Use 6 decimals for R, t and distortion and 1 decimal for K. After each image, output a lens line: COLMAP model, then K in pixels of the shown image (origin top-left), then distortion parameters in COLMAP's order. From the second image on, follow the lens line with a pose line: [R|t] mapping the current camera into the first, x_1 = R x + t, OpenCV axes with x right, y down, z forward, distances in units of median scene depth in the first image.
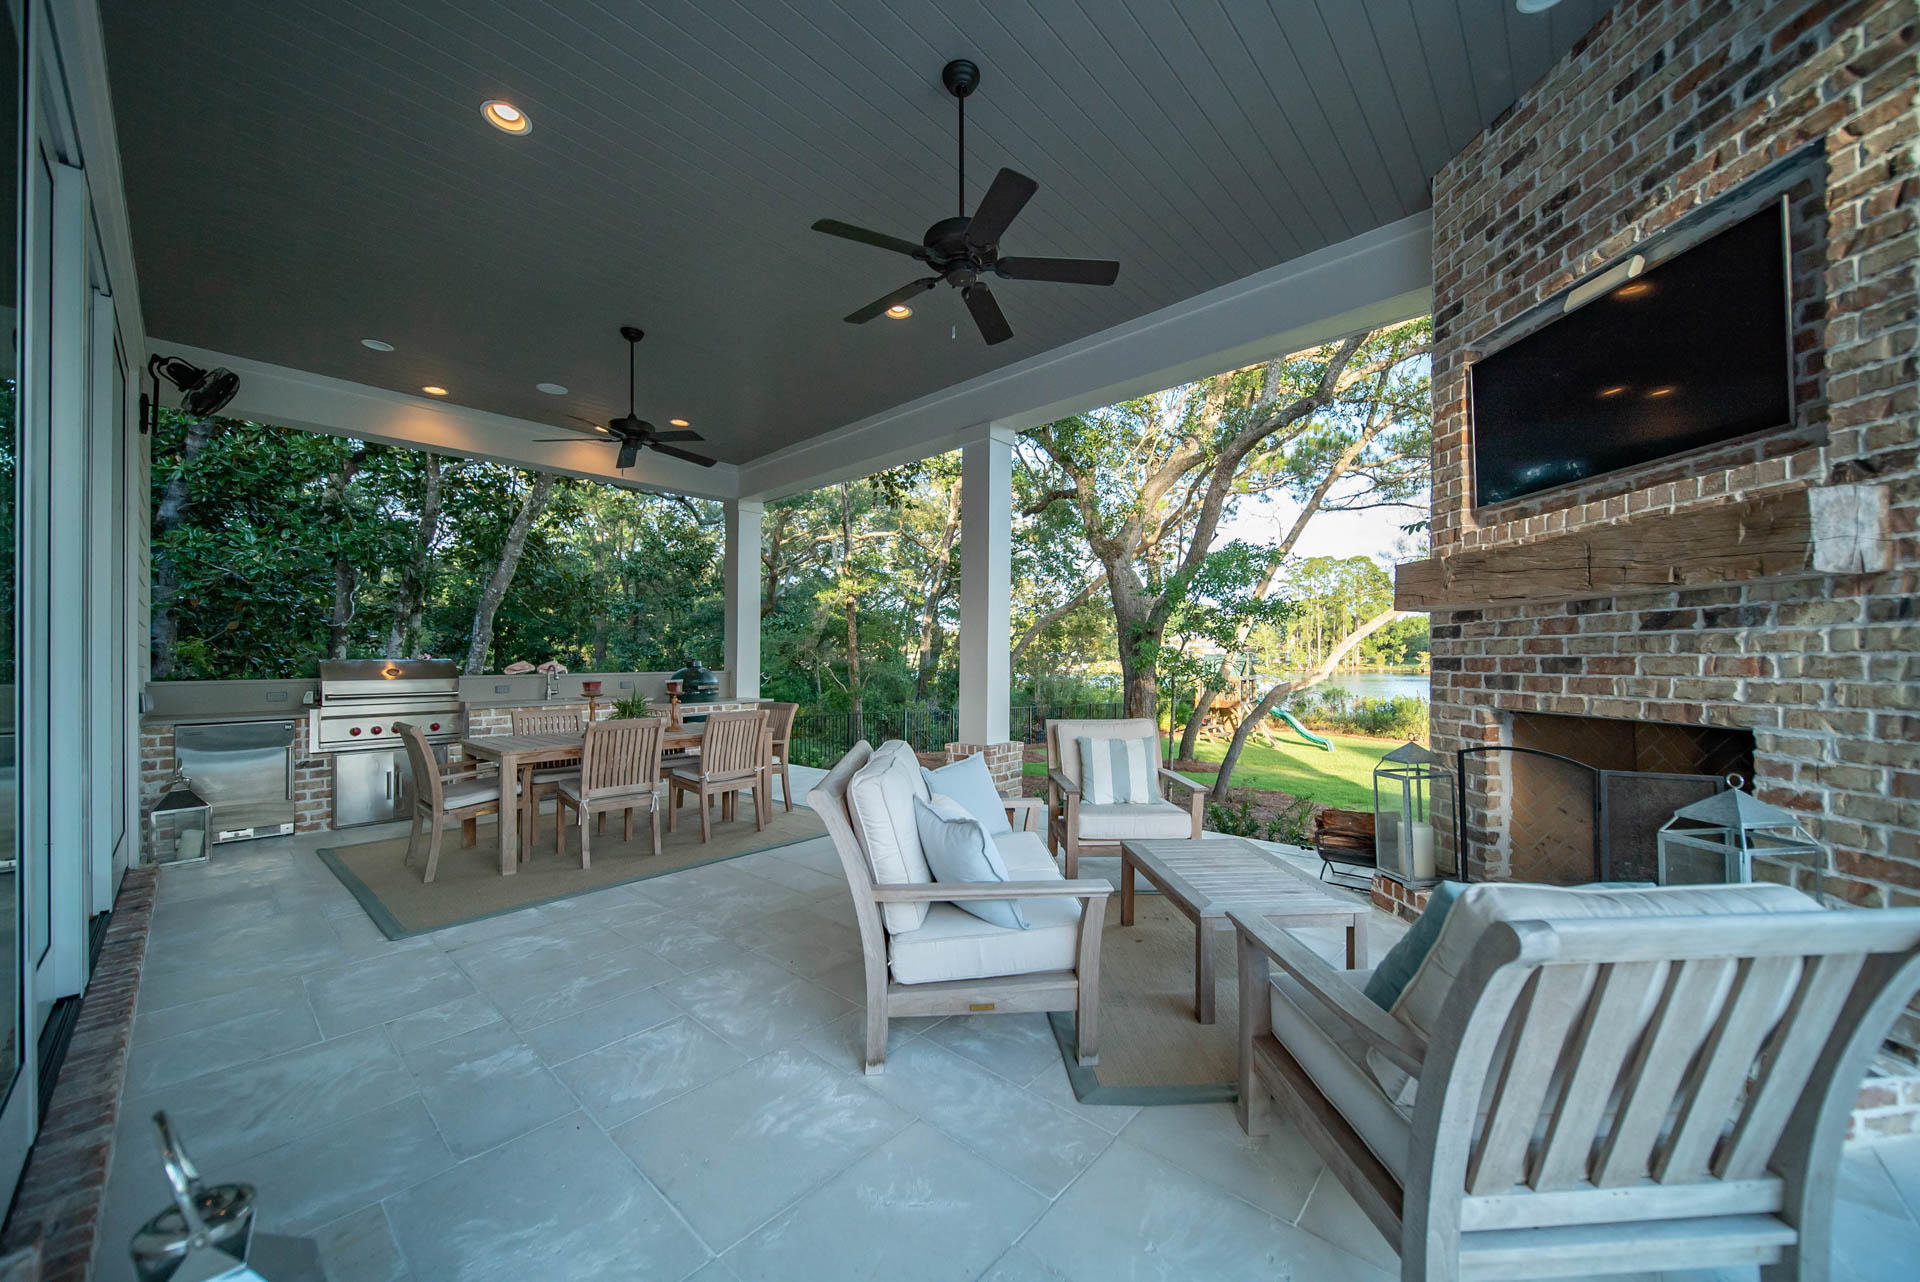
lens RADIAL K [[694.4, 0, 955.4], [0, 694.4, 664.7], [0, 0, 1]] dist [-0.000890, -0.000329]
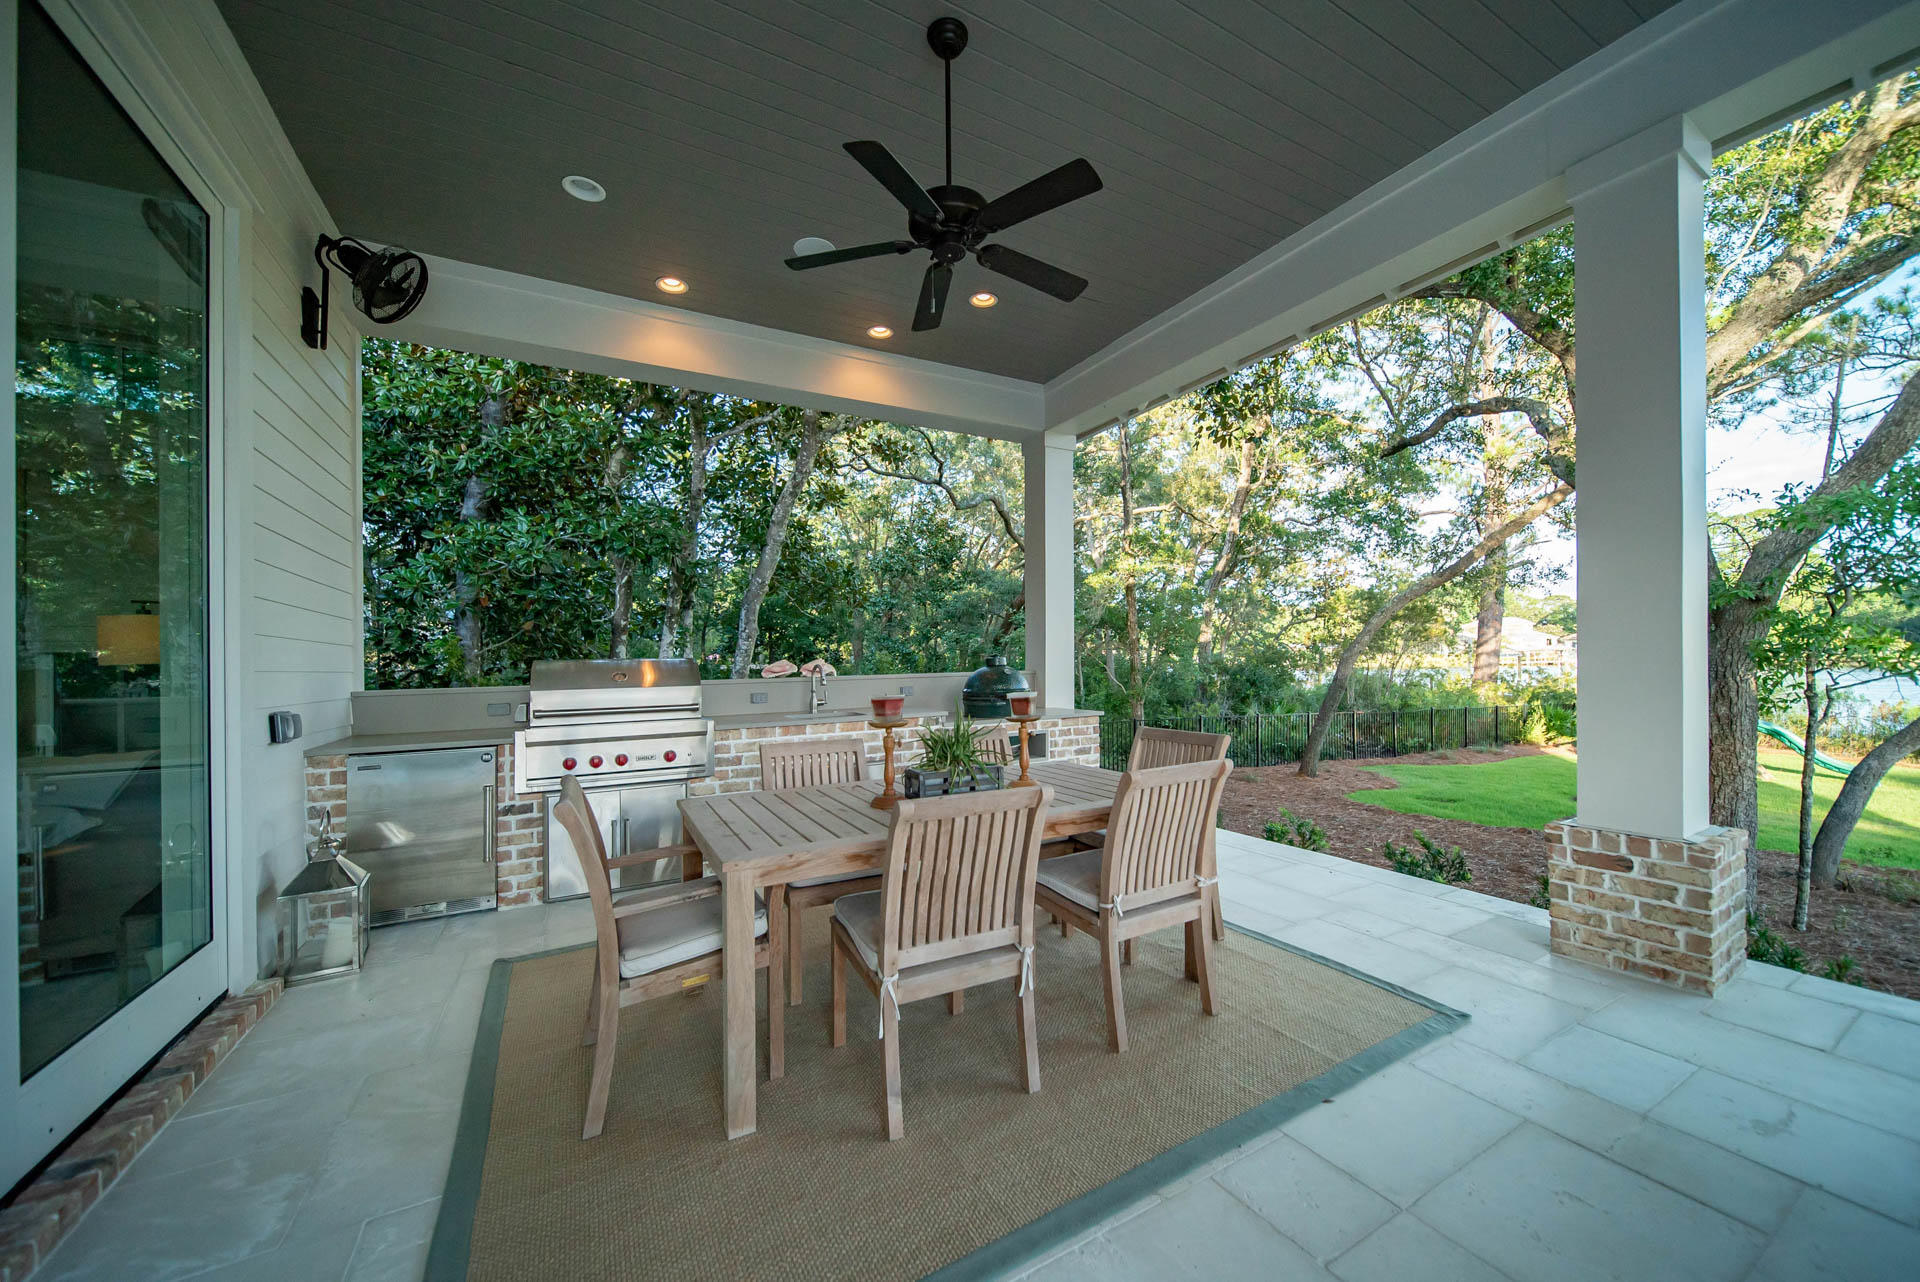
lens RADIAL K [[694.4, 0, 955.4], [0, 694.4, 664.7], [0, 0, 1]] dist [-0.000890, -0.000329]
pose [[0.946544, -0.006724, -0.322506, -0.192448], [0.008904, 0.999946, 0.005285, -0.001918], [0.322453, -0.007874, 0.946553, 0.327597]]
